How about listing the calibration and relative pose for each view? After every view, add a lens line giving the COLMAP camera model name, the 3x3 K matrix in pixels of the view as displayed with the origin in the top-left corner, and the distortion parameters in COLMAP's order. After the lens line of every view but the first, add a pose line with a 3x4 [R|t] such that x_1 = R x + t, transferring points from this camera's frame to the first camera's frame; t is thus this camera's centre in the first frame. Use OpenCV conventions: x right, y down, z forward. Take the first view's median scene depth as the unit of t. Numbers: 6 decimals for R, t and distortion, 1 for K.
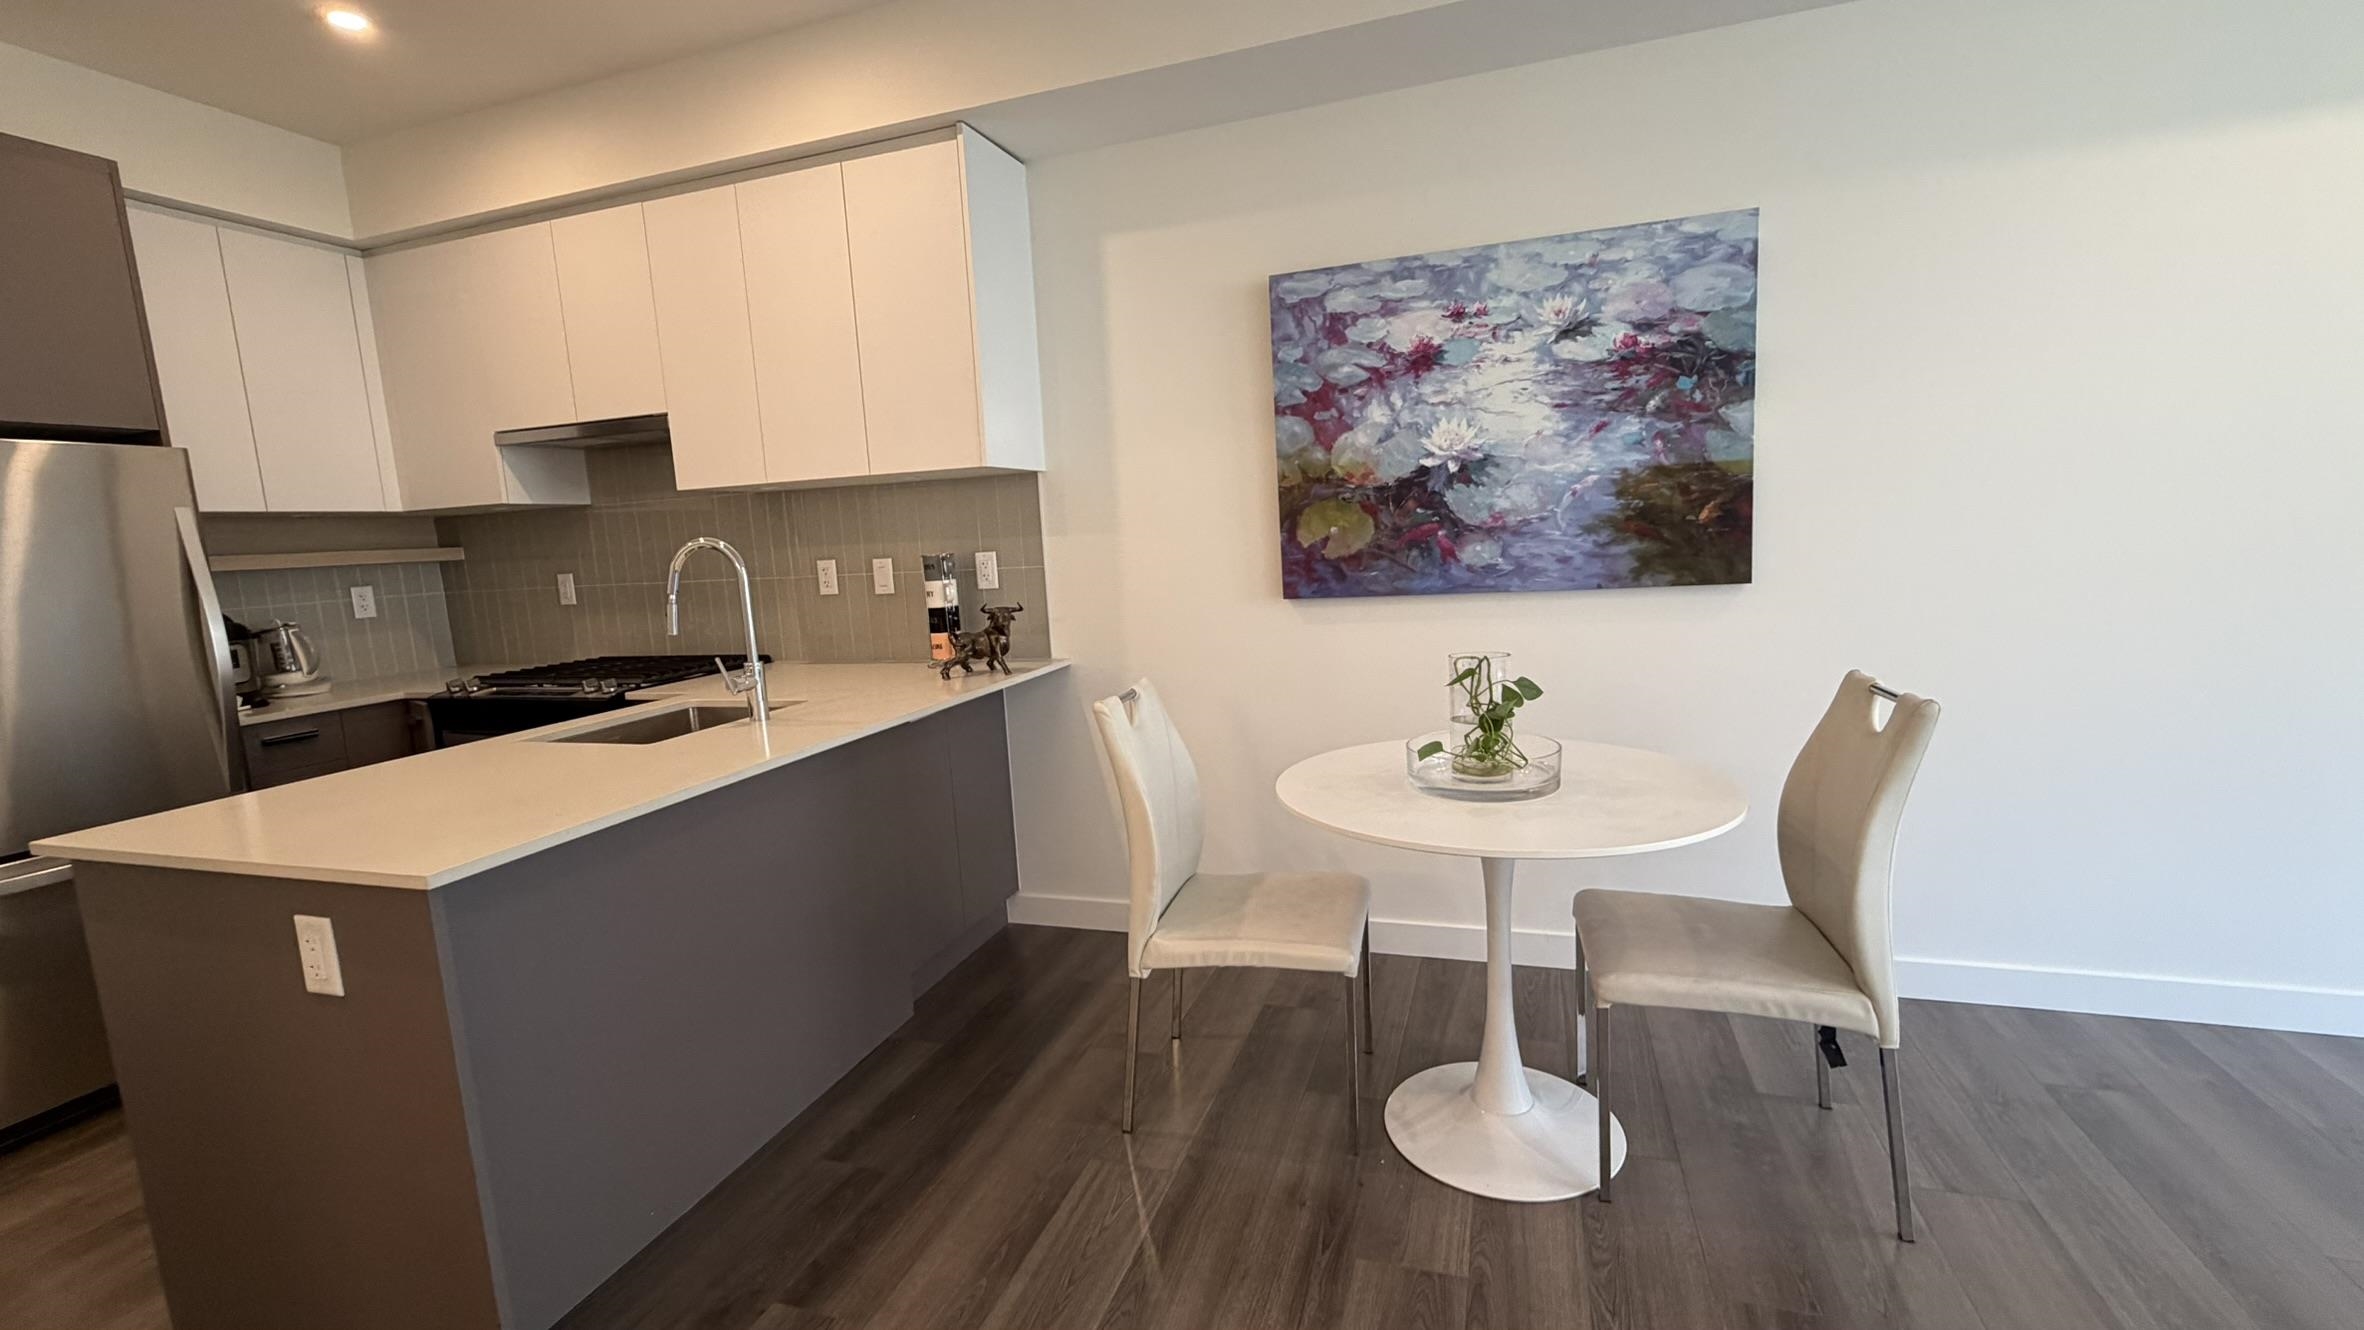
lens RADIAL K [[995.8, 0, 1186.9], [0, 995.8, 659.7], [0, 0, 1]] dist [-0.000962, -0.000363]
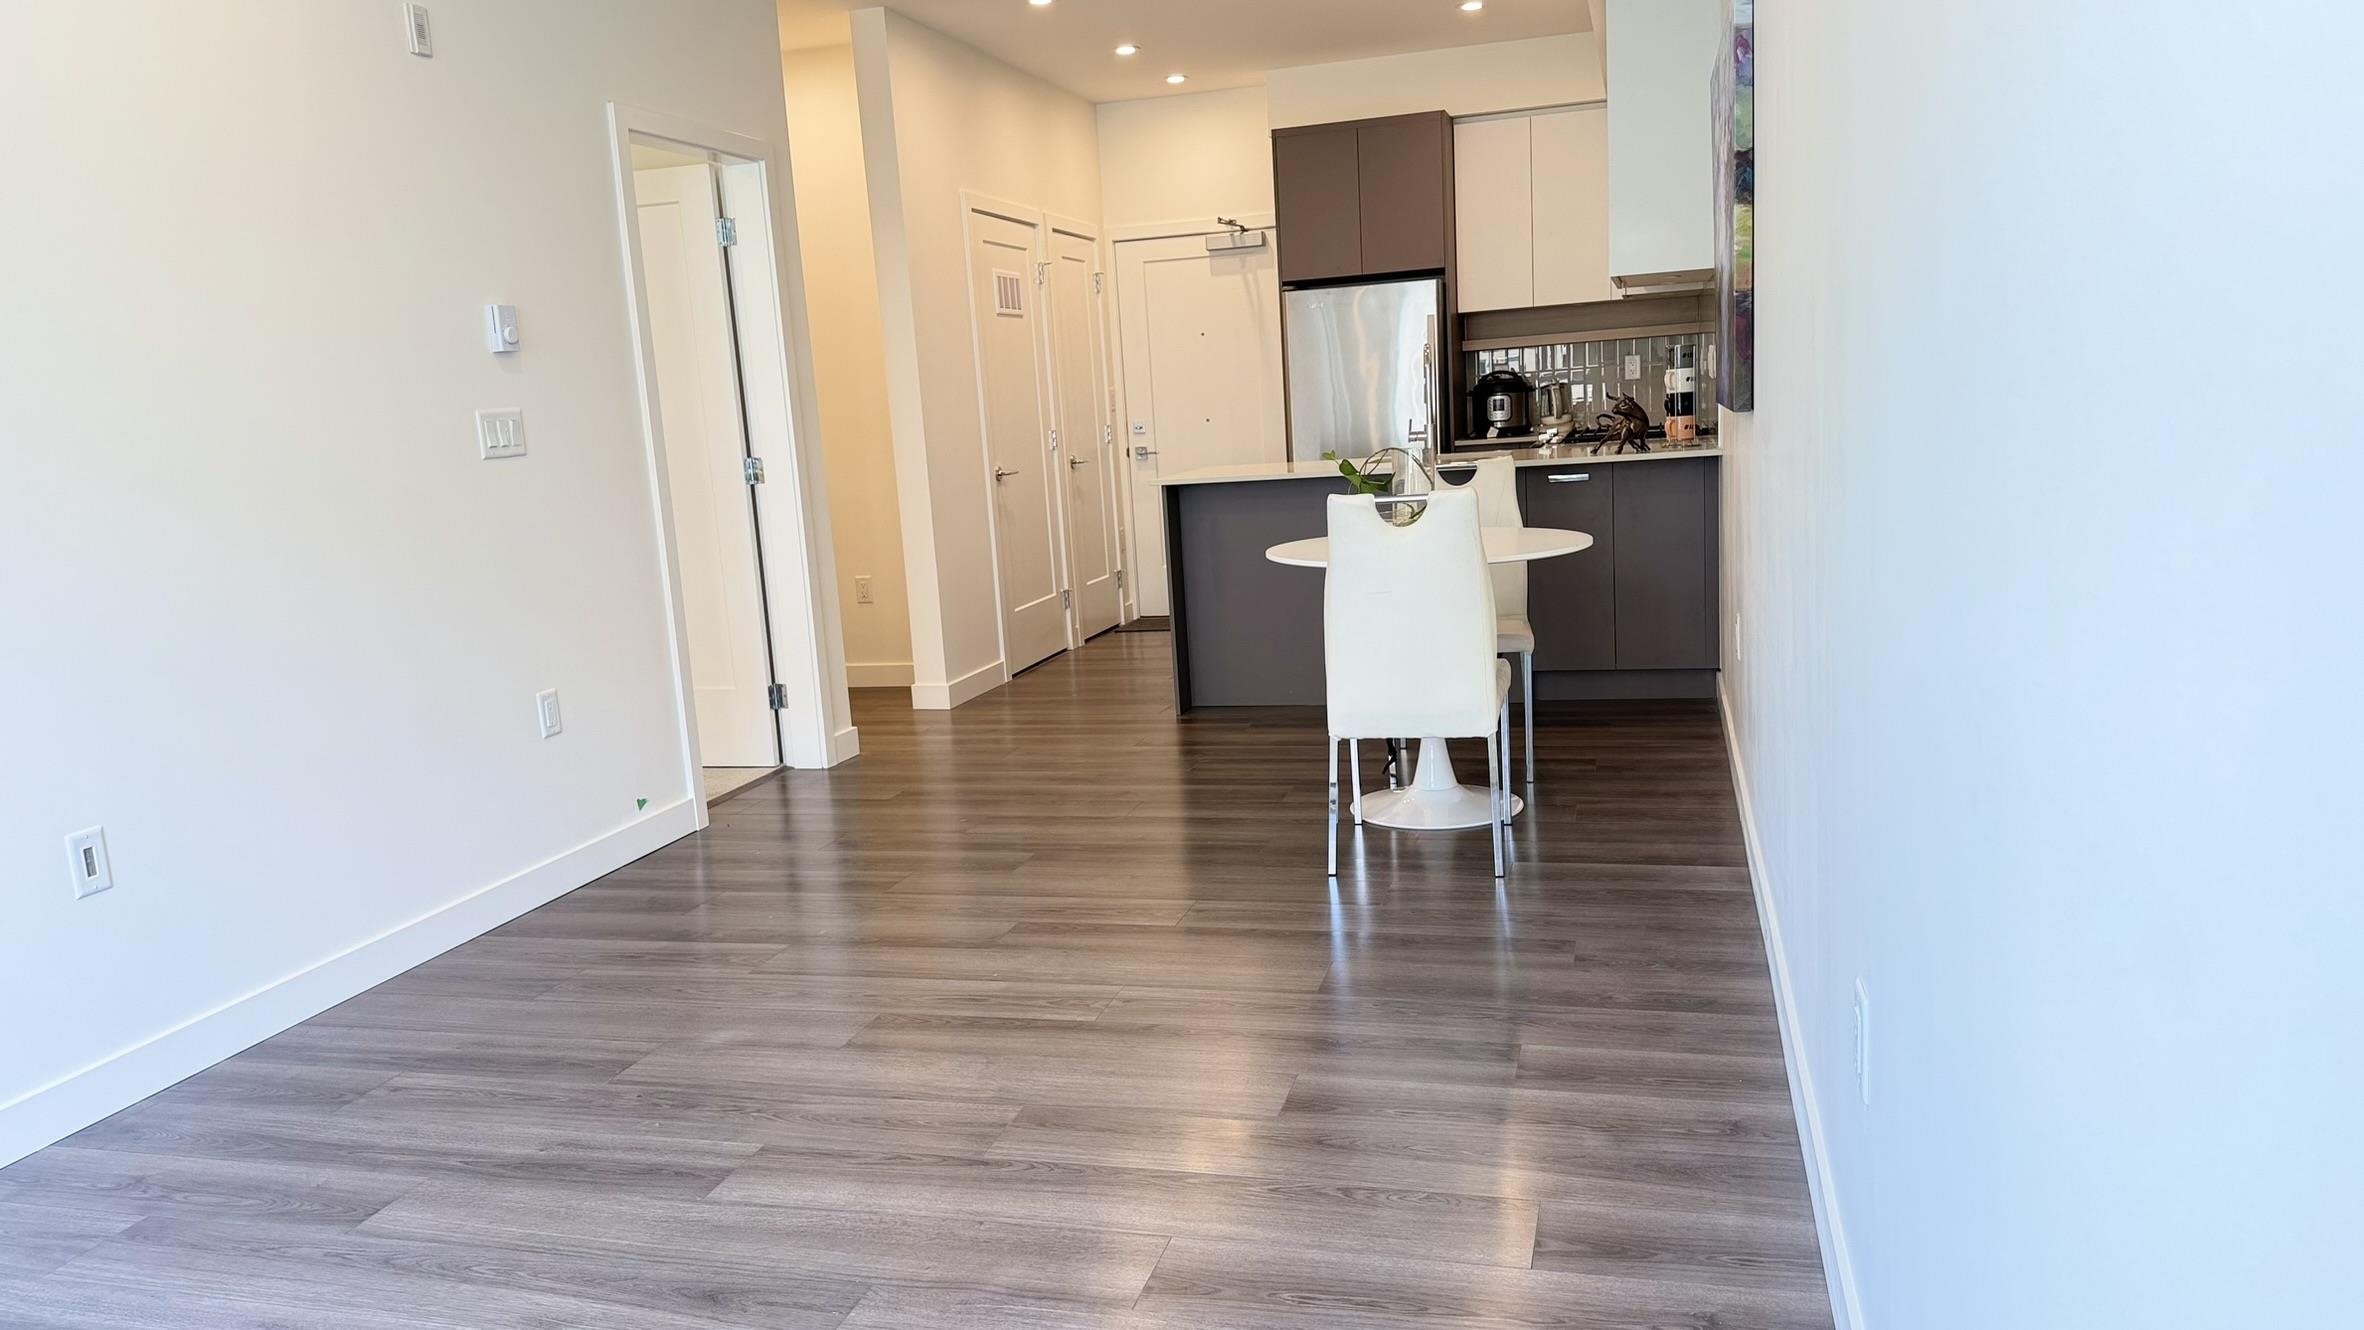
lens RADIAL K [[1652.2, 0, 1177.8], [0, 1652.2, 689.4], [0, 0, 1]] dist [0.092387, -0.123073]
pose [[0.052220, 0.226371, -0.972640, 1.934117], [-0.075223, 0.972094, 0.222205, -0.123699], [0.995798, 0.061562, 0.067791, 0.388626]]
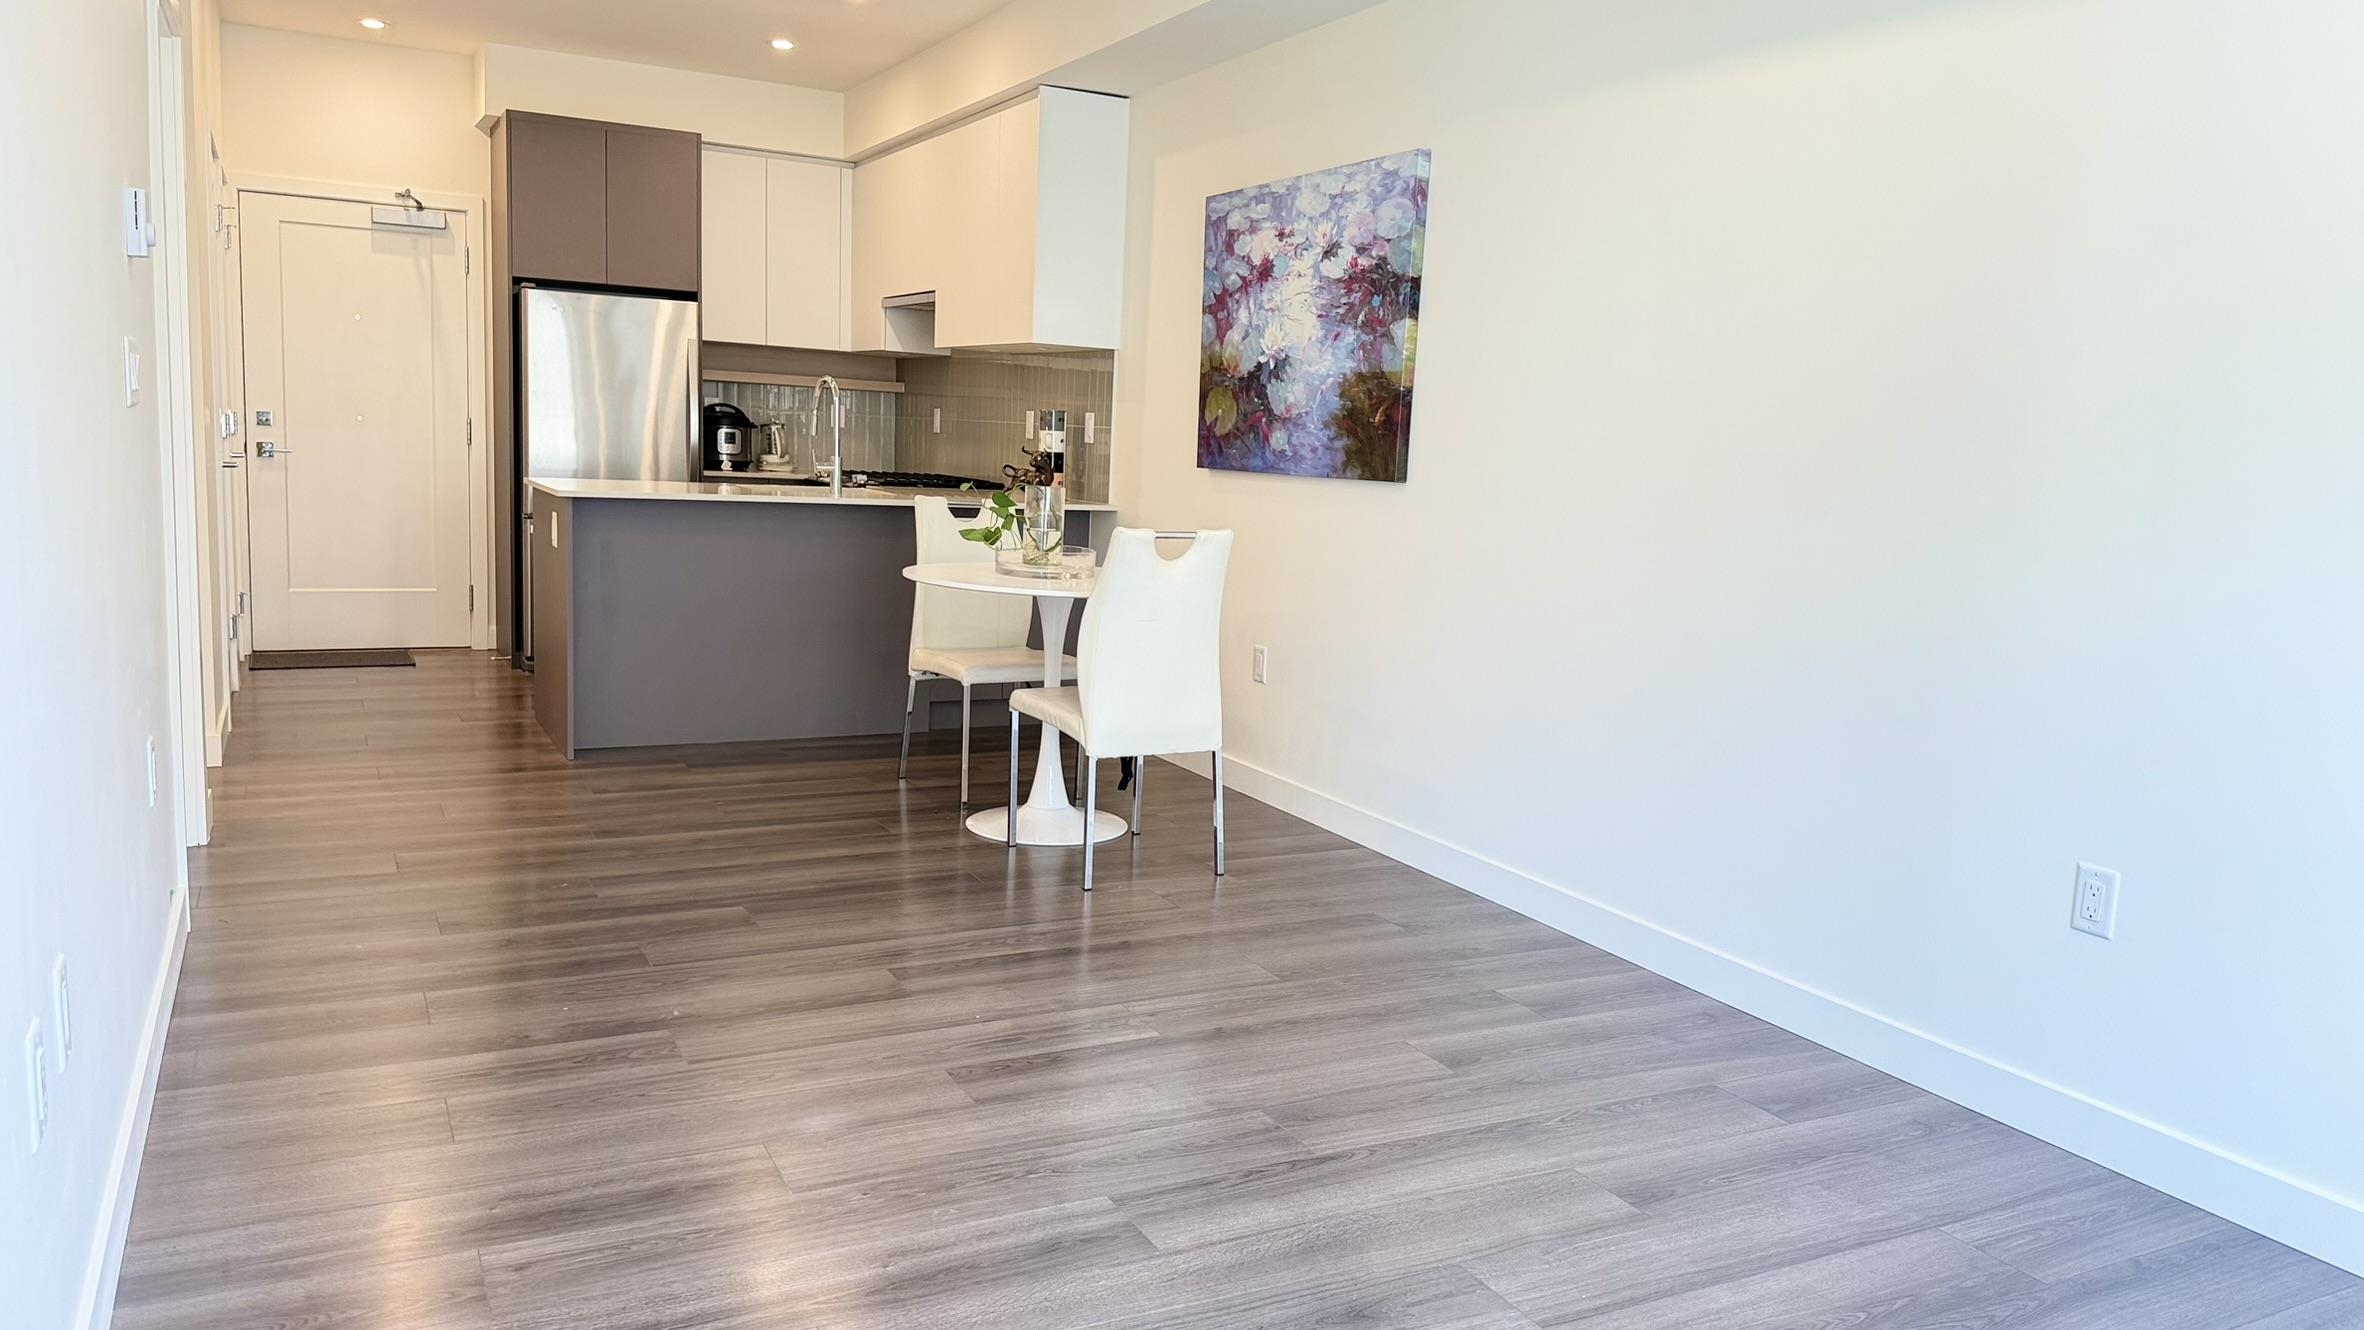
lens RADIAL K [[1652.2, 0, 1202.8], [0, 1652.2, 680.2], [0, 0, 1]] dist [0.092387, -0.123073]
pose [[0.721760, 0.189434, -0.665715, 1.589151], [-0.180009, 0.980095, 0.083730, 0.023225], [0.668326, 0.059401, 0.741493, -0.484996]]
